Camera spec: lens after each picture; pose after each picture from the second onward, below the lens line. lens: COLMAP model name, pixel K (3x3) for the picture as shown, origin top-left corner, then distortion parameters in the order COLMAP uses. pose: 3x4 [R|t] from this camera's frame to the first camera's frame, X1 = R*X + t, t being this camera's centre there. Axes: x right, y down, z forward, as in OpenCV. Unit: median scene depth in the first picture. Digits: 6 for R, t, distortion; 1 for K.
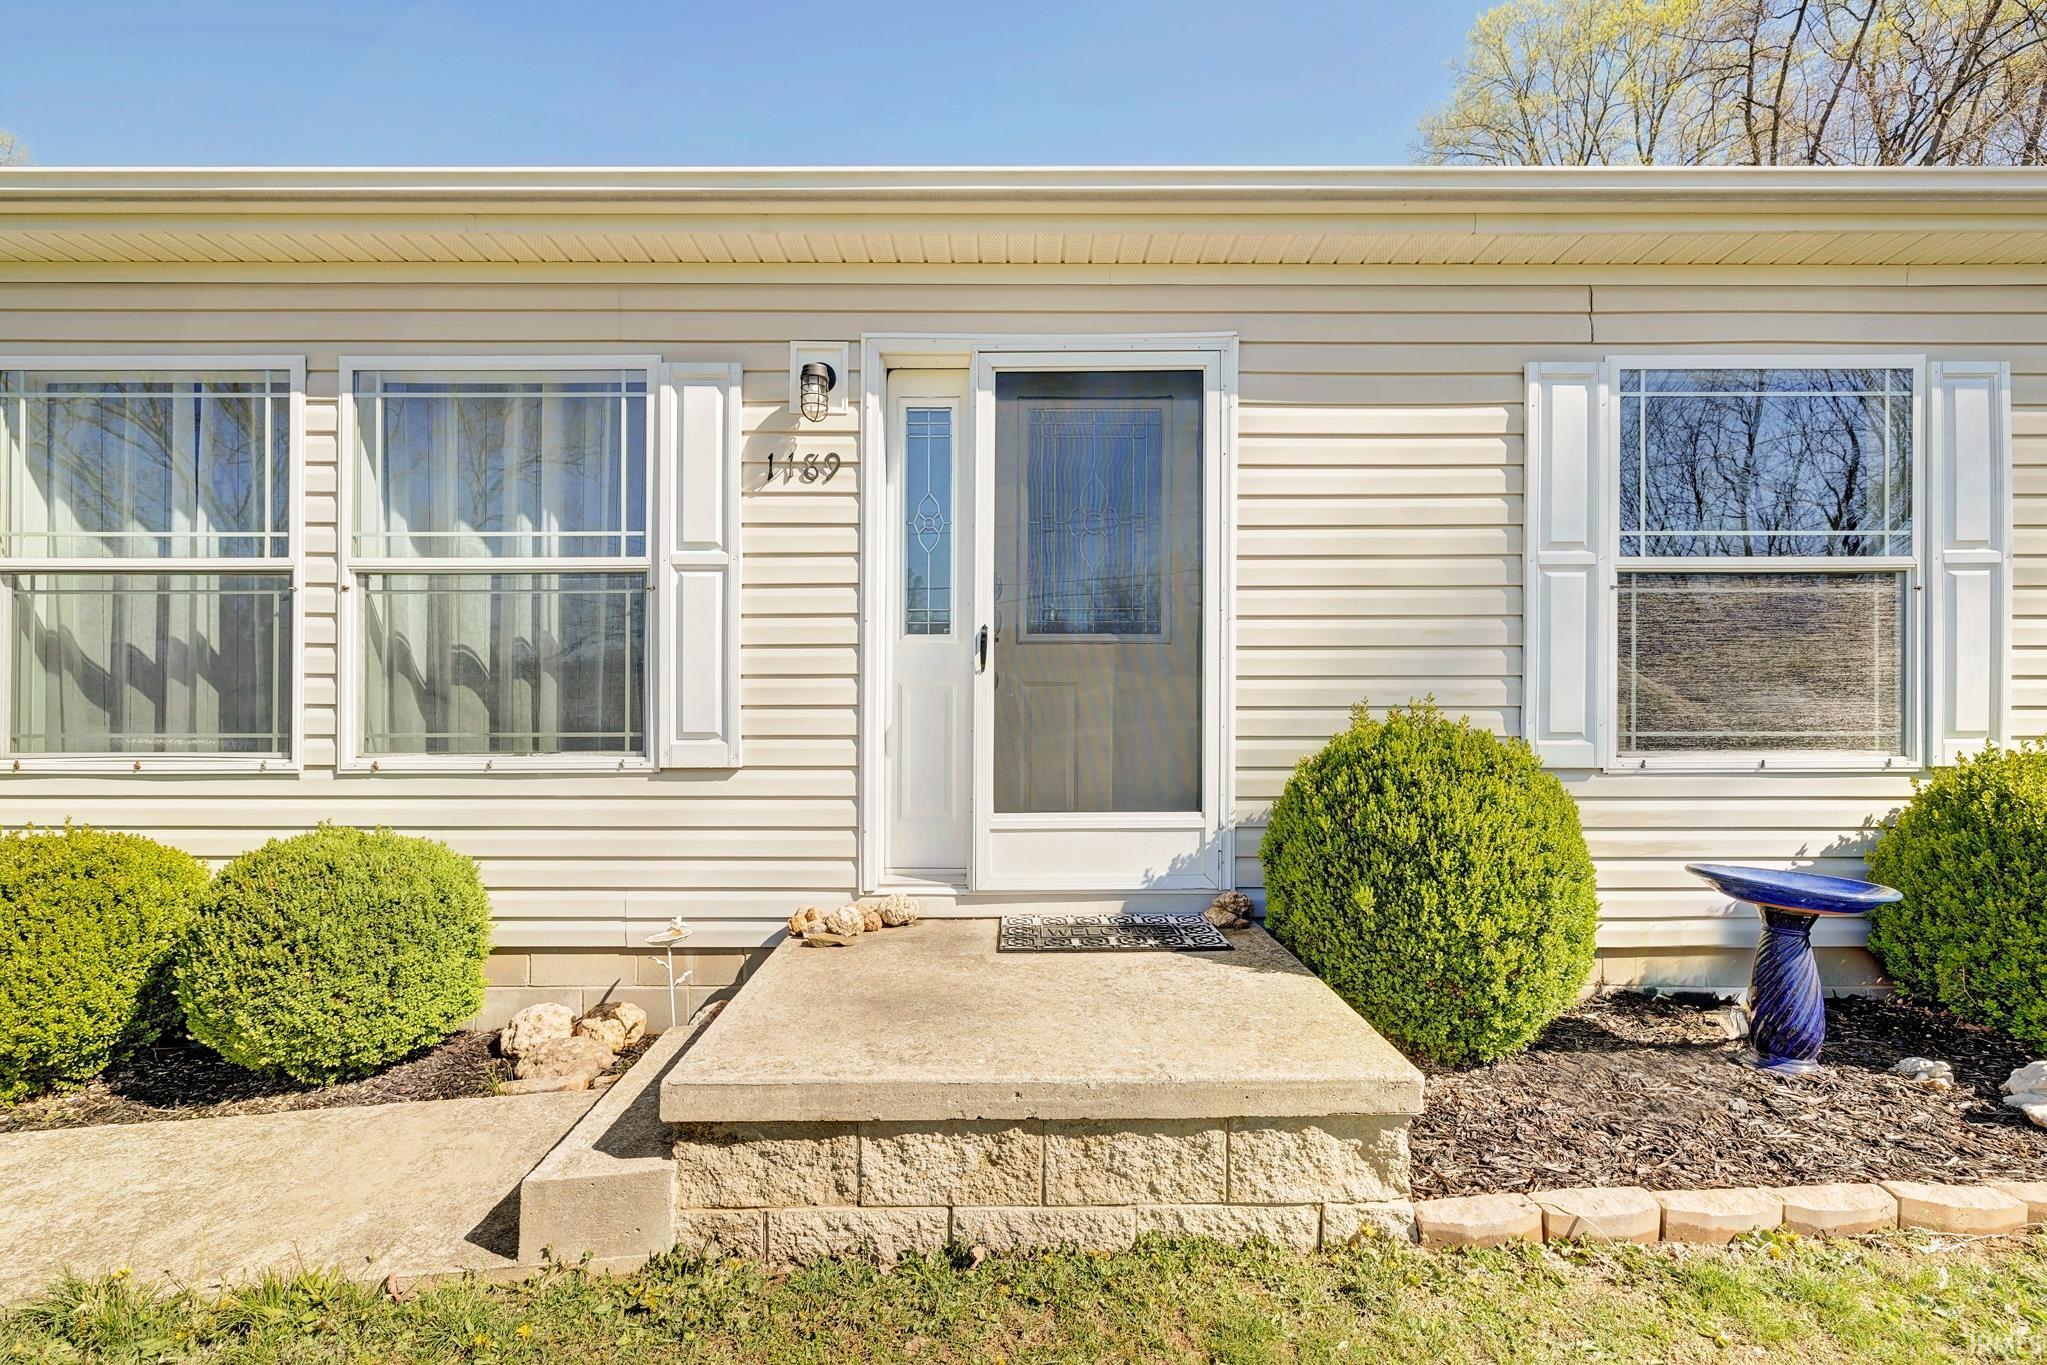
lens RADIAL K [[868.8, 0, 965.0], [0, 868.8, 684.7], [0, 0, 1]] dist [0.004427, 0.001308]
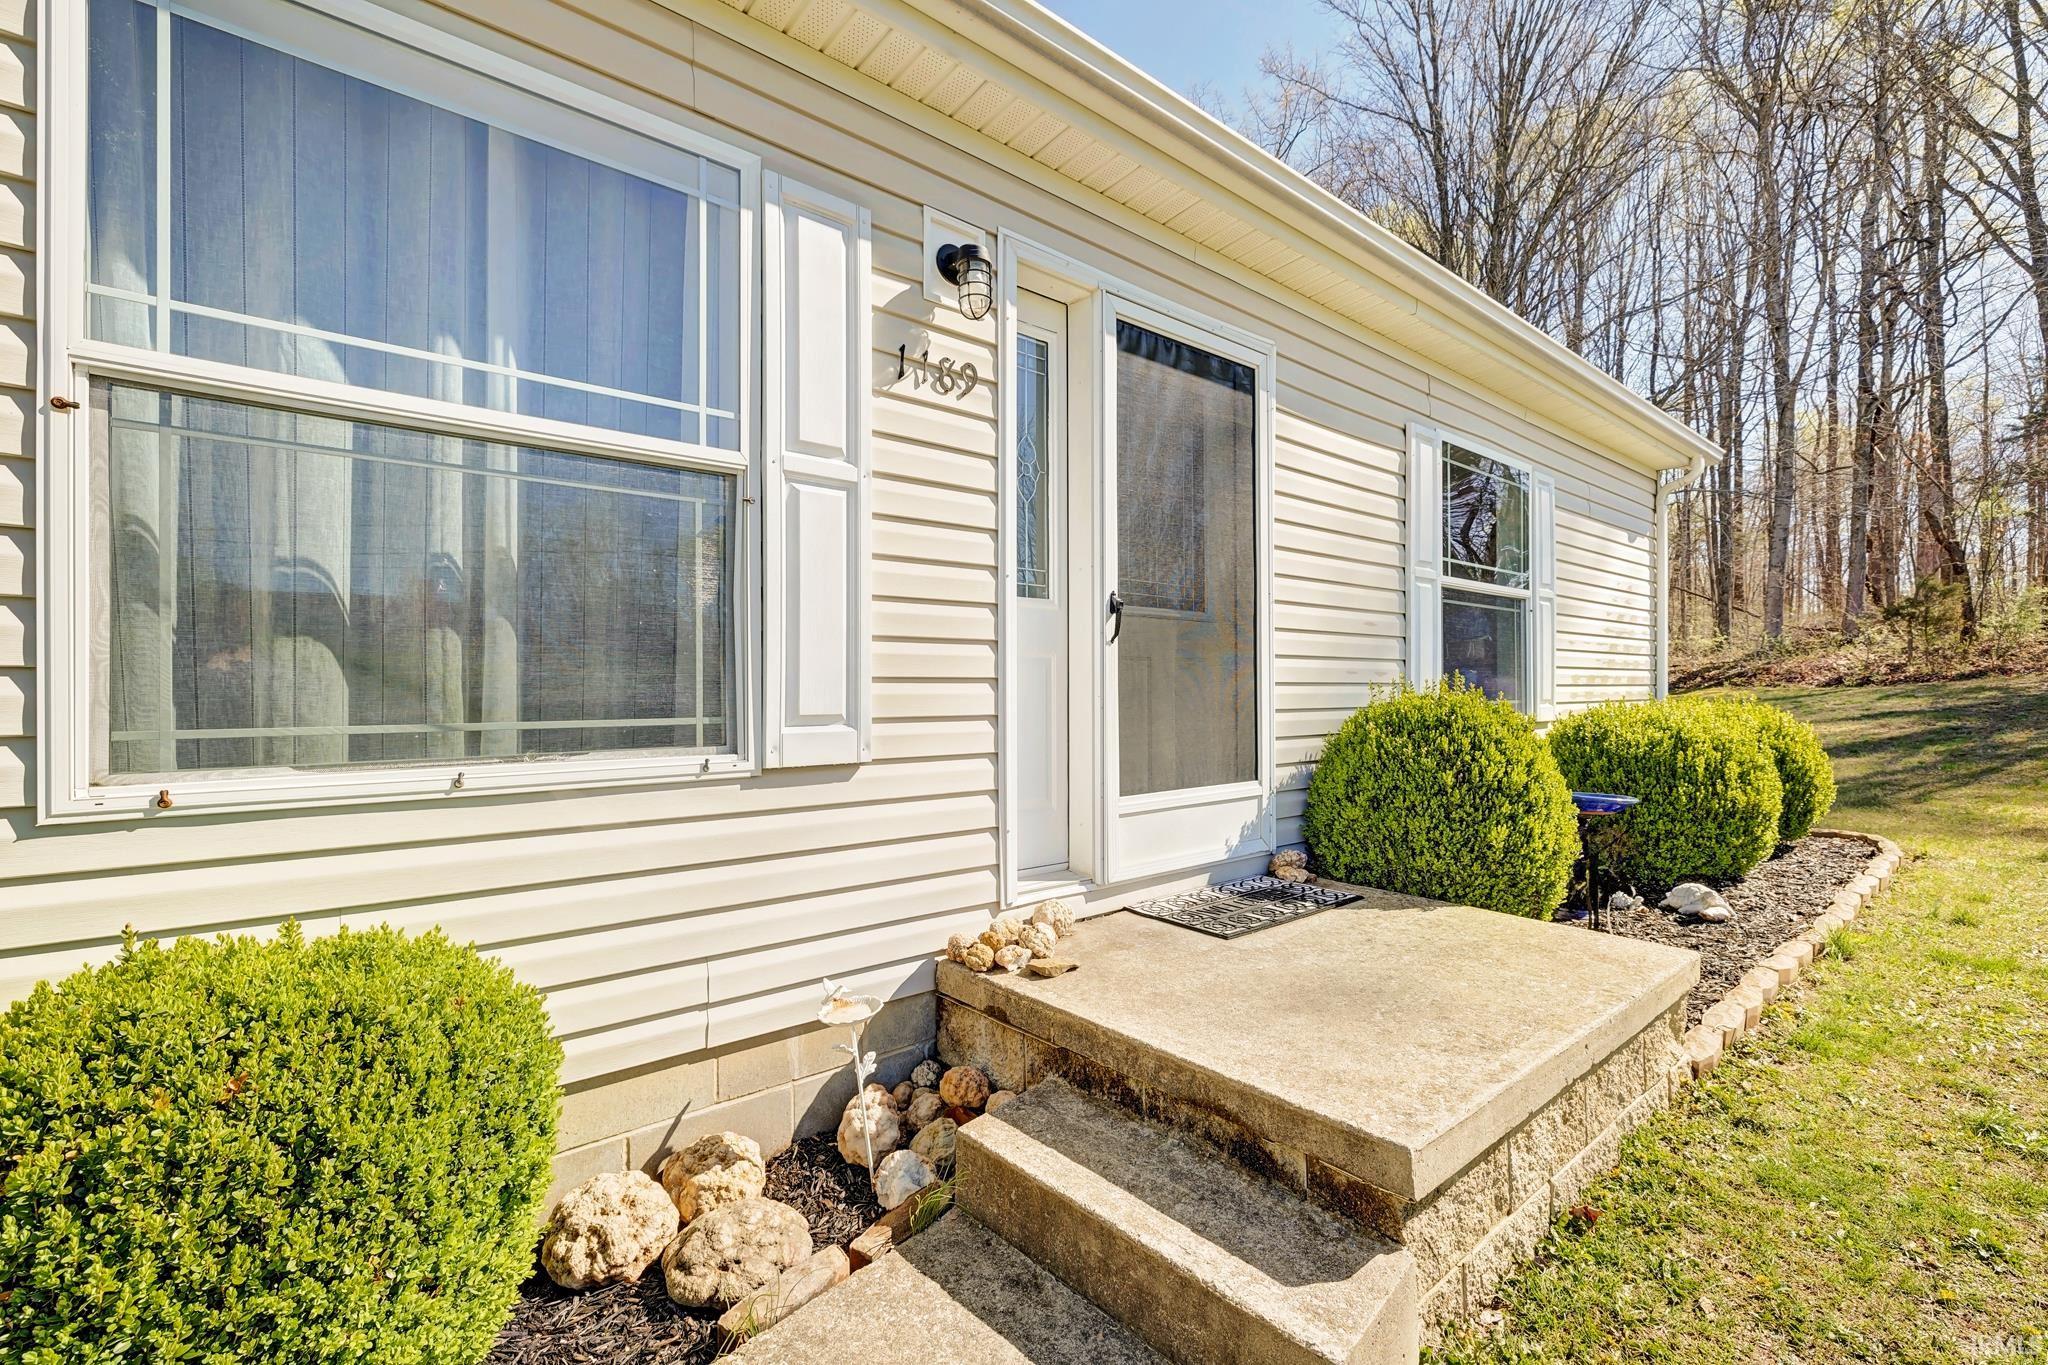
lens RADIAL K [[869.2, 0, 1022.6], [0, 869.2, 674.0], [0, 0, 1]] dist [0.004427, 0.001308]
pose [[0.770933, 0.012104, 0.636801, -0.624094], [-0.010621, 0.999925, -0.006147, 0.024228], [-0.636827, -0.002025, 0.771004, 0.351133]]
